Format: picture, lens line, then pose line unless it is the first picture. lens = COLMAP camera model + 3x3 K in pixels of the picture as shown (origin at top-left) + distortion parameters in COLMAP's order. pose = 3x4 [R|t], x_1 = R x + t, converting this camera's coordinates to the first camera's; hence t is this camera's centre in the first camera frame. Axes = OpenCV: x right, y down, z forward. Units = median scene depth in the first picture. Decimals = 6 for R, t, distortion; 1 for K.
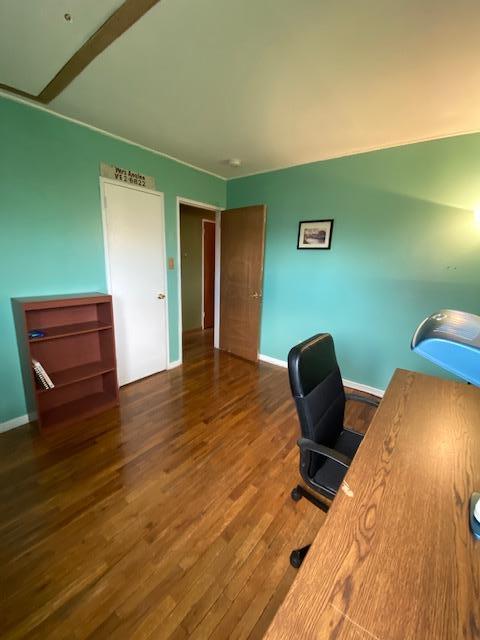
lens RADIAL K [[259.3, 0, 239.1], [0, 259.3, 316.6], [0, 0, 1]] dist [0.001654, -0.000275]
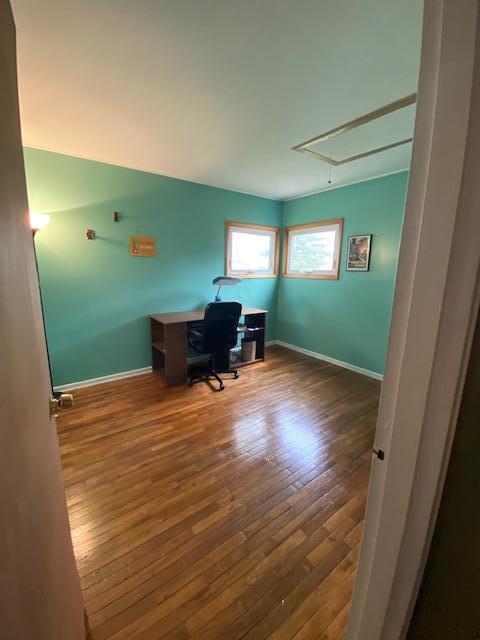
lens RADIAL K [[259.3, 0, 239.1], [0, 259.3, 316.6], [0, 0, 1]] dist [0.001654, -0.000275]
pose [[-0.959947, -0.101339, 0.261213, -0.309574], [0.012671, 0.915643, 0.401794, -0.494008], [-0.279895, 0.389010, -0.877684, 2.171948]]
